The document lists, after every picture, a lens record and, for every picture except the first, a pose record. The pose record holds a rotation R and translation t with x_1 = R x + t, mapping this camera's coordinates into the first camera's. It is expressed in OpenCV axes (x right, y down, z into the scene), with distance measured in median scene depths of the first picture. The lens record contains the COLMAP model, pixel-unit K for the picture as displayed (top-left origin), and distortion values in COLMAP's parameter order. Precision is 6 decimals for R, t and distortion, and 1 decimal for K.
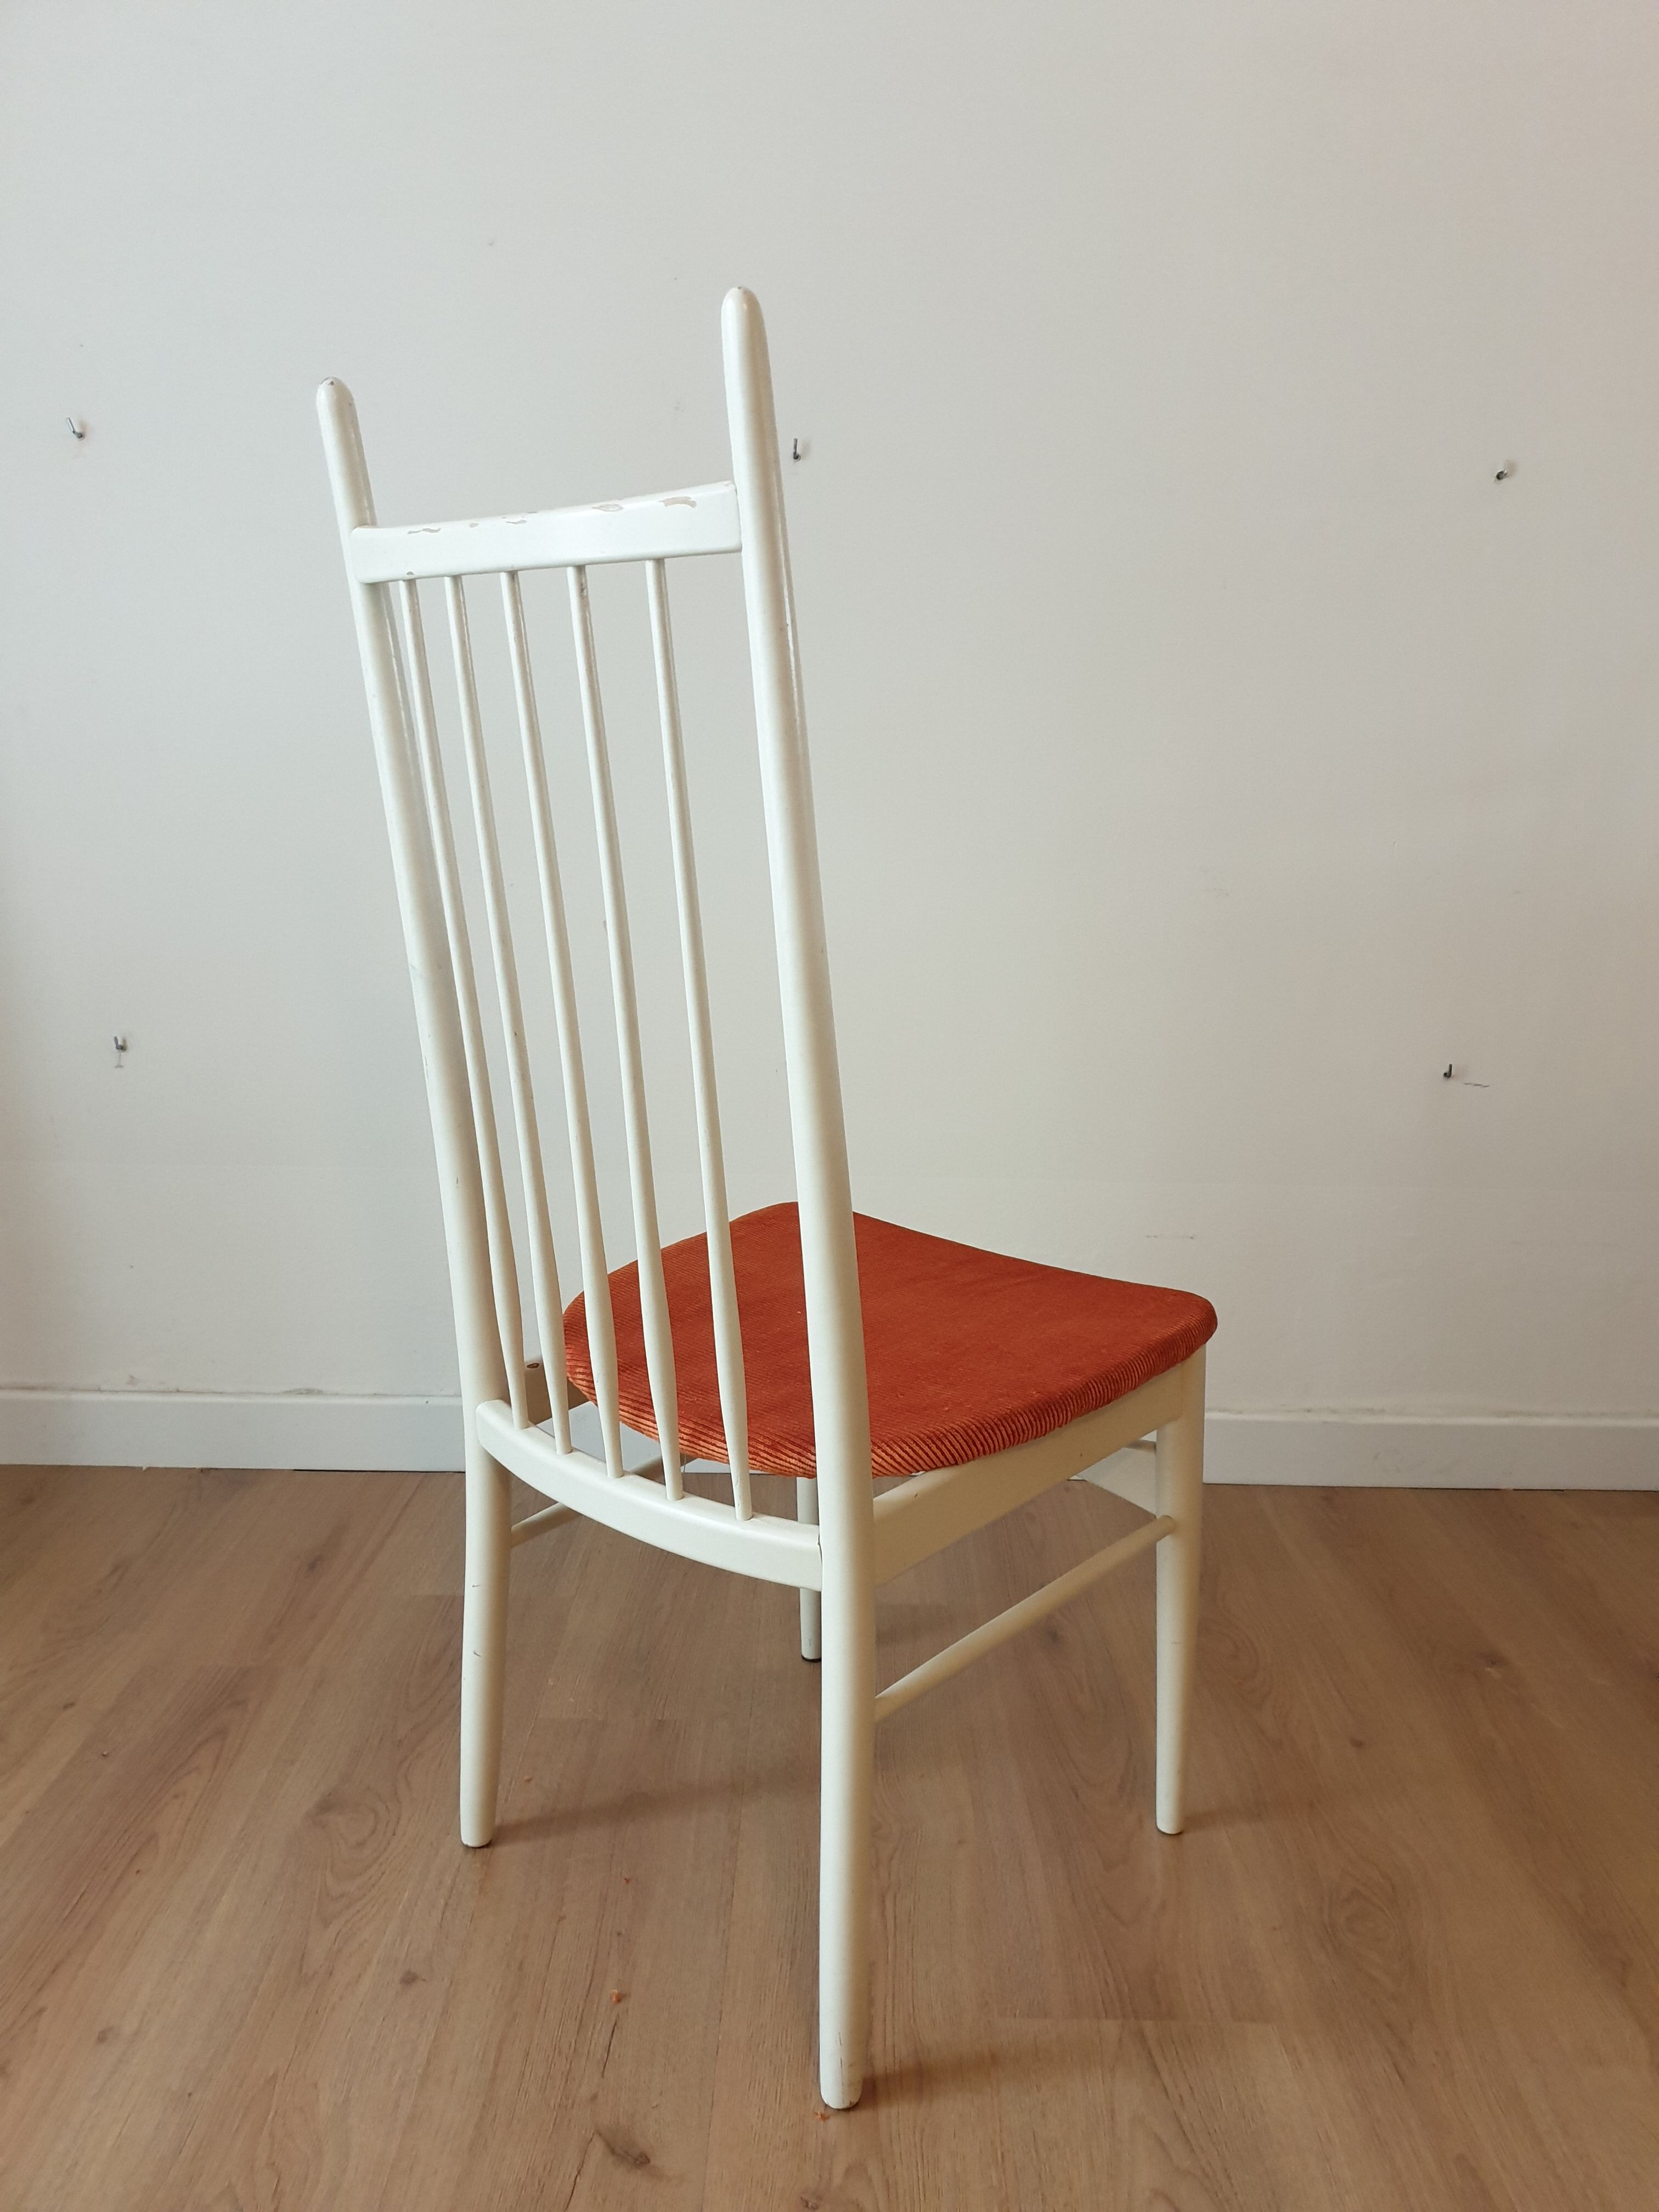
lens RADIAL K [[1706.9, 0, 859.8], [0, 1706.9, 1119.5], [0, 0, 1]] dist [0.003895, 0.020527]
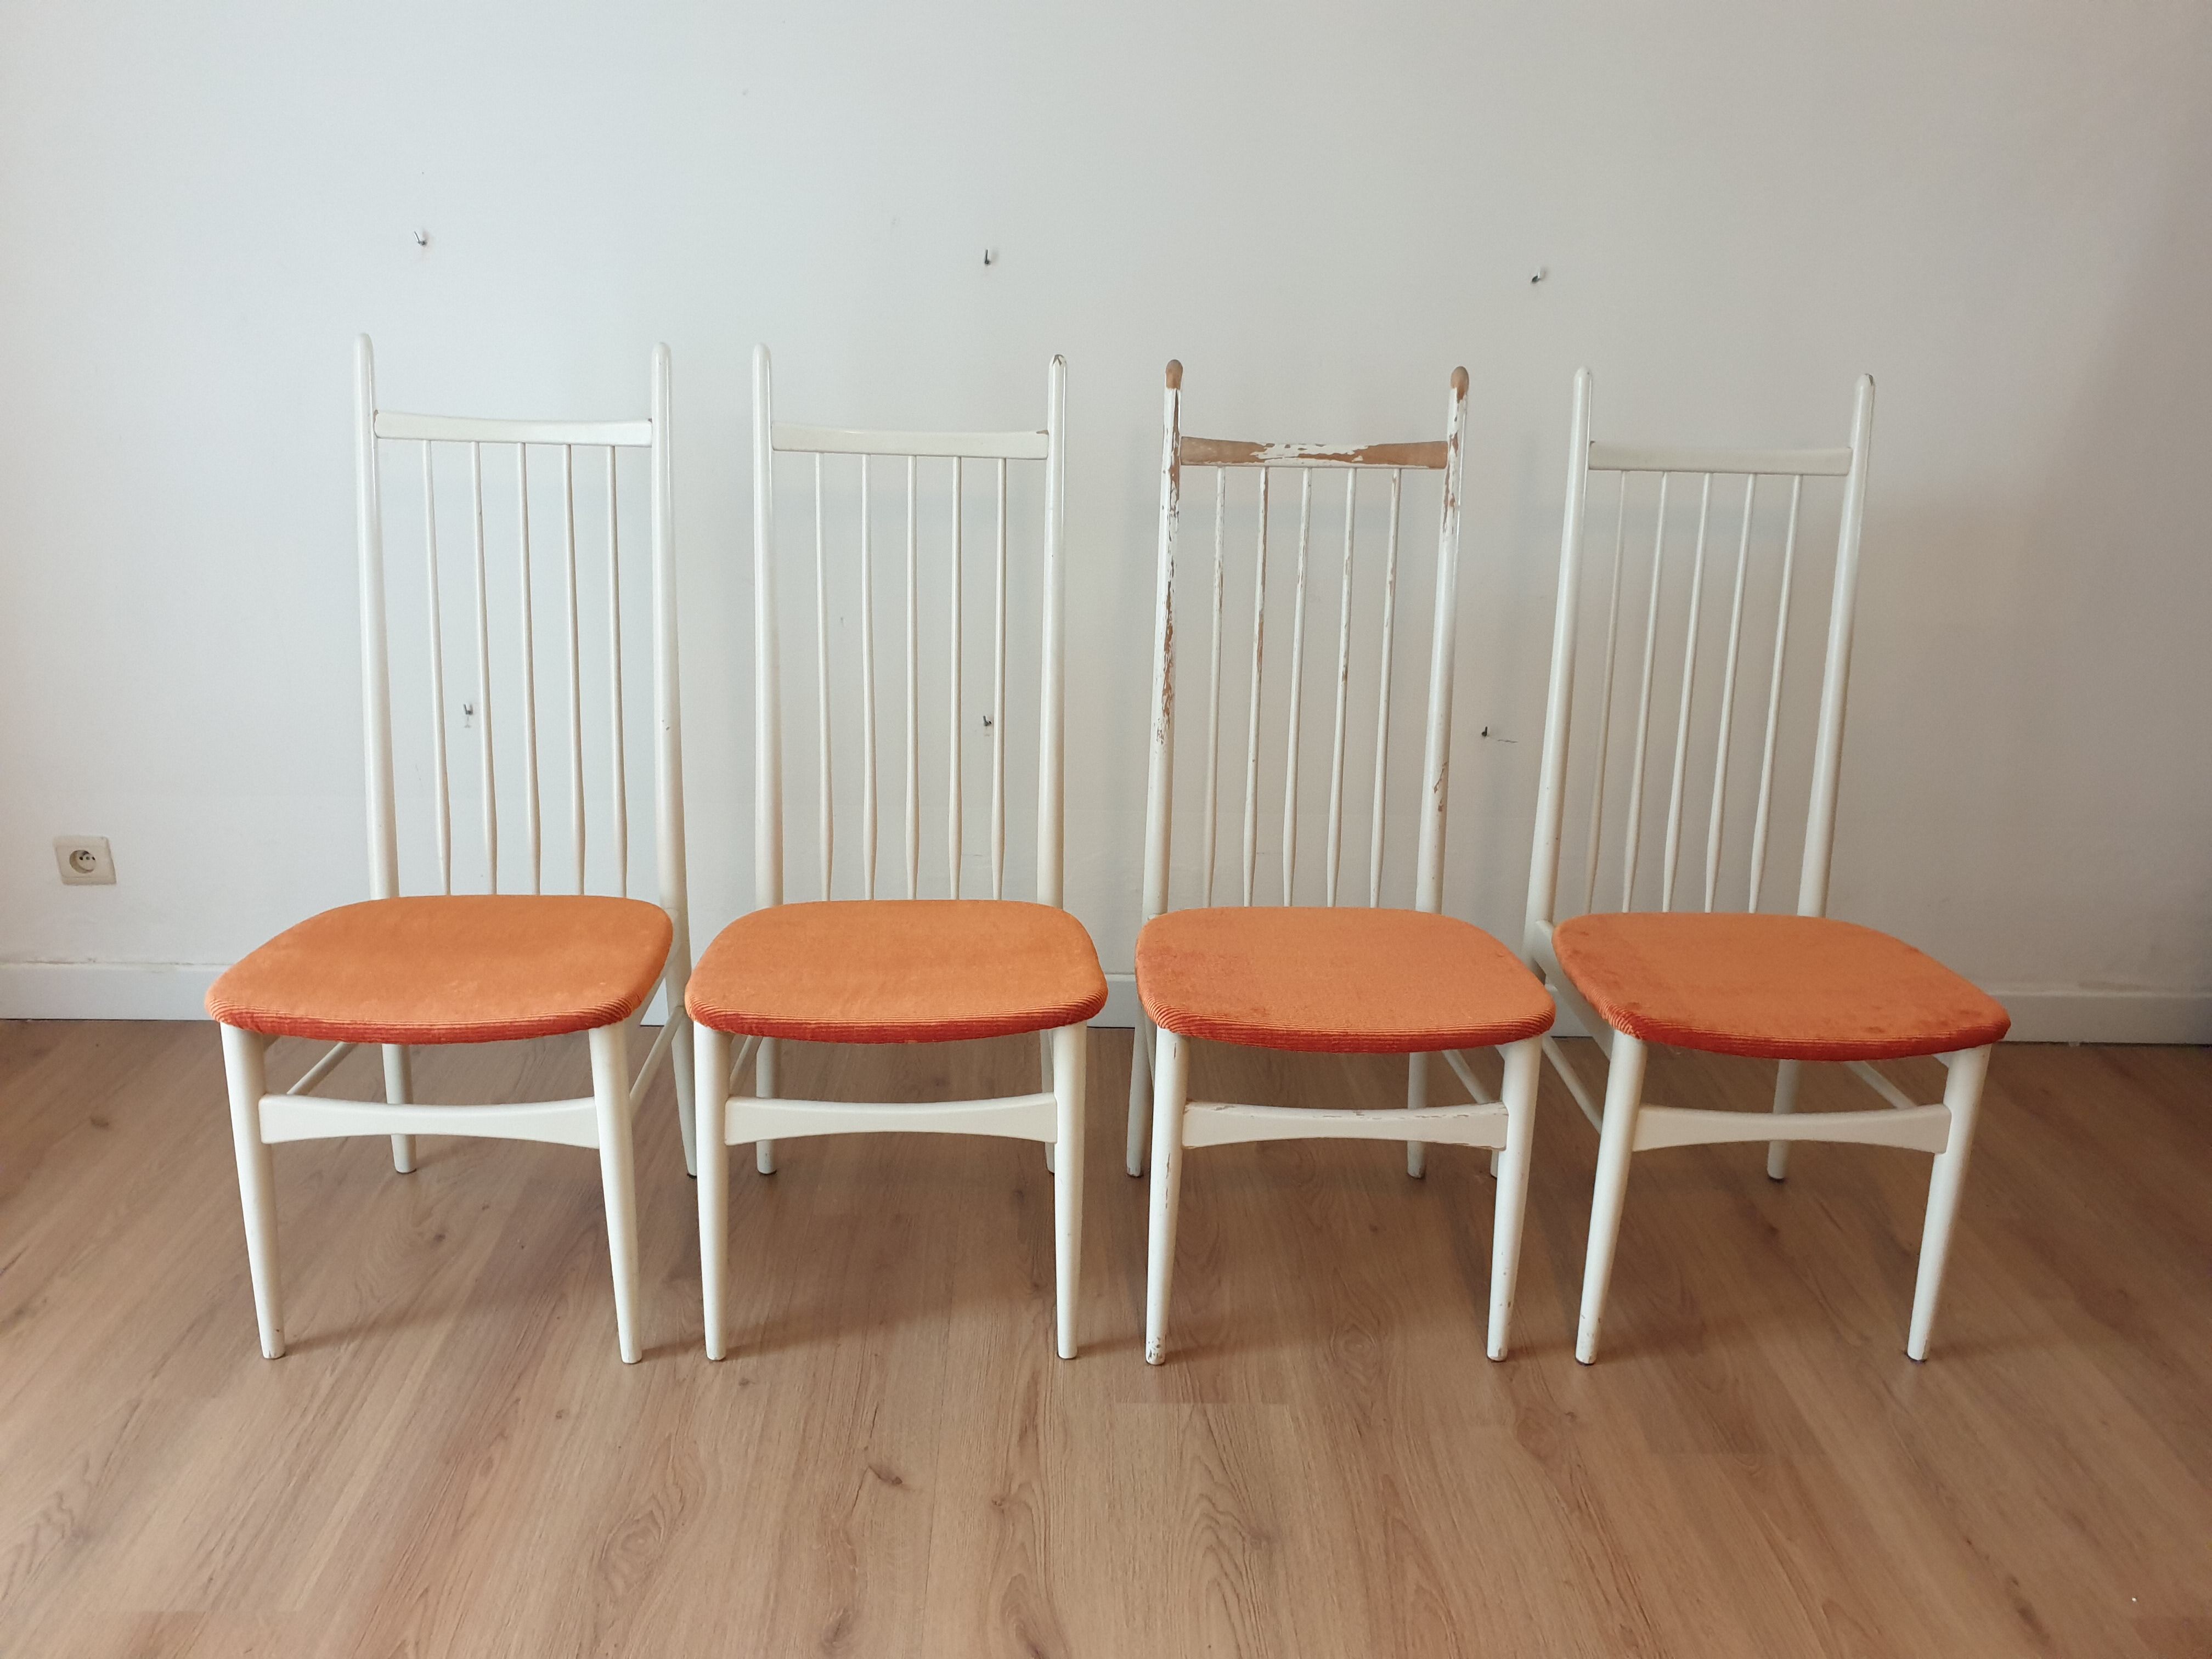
lens RADIAL K [[1706.9, 0, 1100.6], [0, 1706.9, 821.5], [0, 0, 1]] dist [0.003895, 0.020527]
pose [[0.999739, 0.001029, 0.022842, 0.026064], [-0.004220, 0.990130, 0.140090, -0.211921], [-0.022472, -0.140150, 0.989875, -0.451191]]
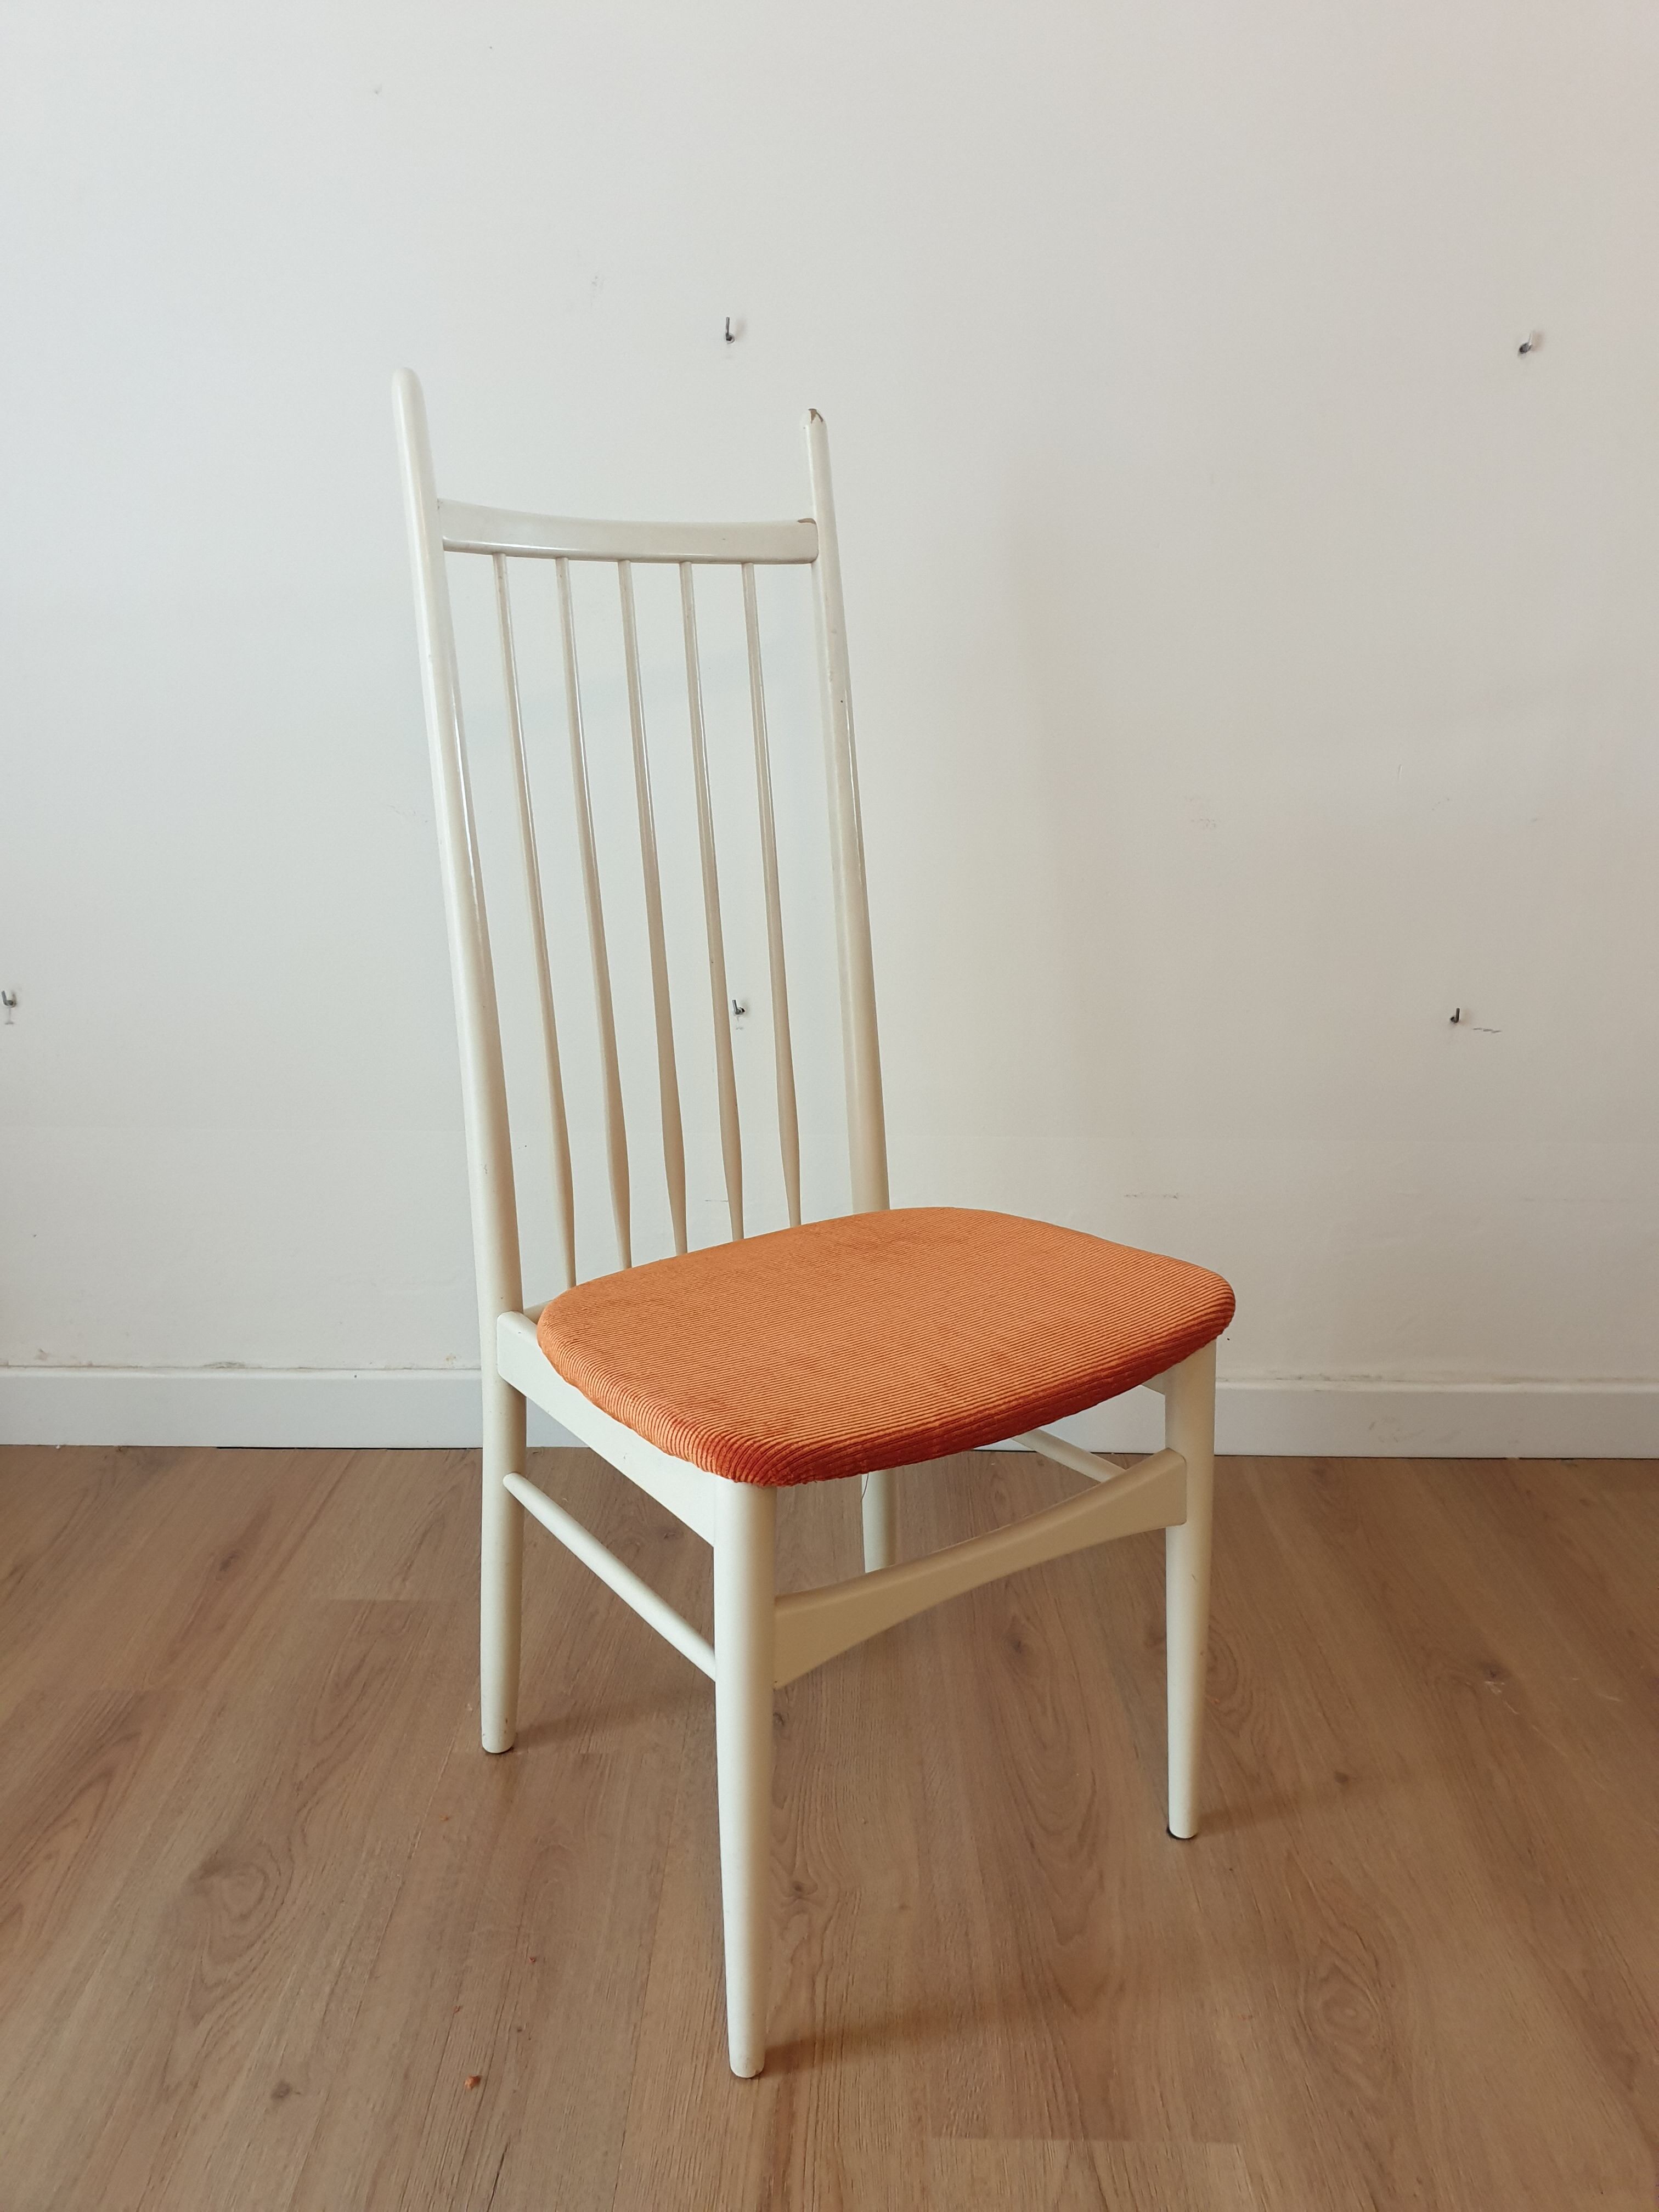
lens RADIAL K [[1706.9, 0, 855.9], [0, 1706.9, 1094.4], [0, 0, 1]] dist [0.003895, 0.020527]
pose [[0.999919, -0.007422, -0.010378, 0.048305], [0.008089, 0.997805, 0.065728, -0.073313], [0.009868, -0.065807, 0.997784, 0.120636]]
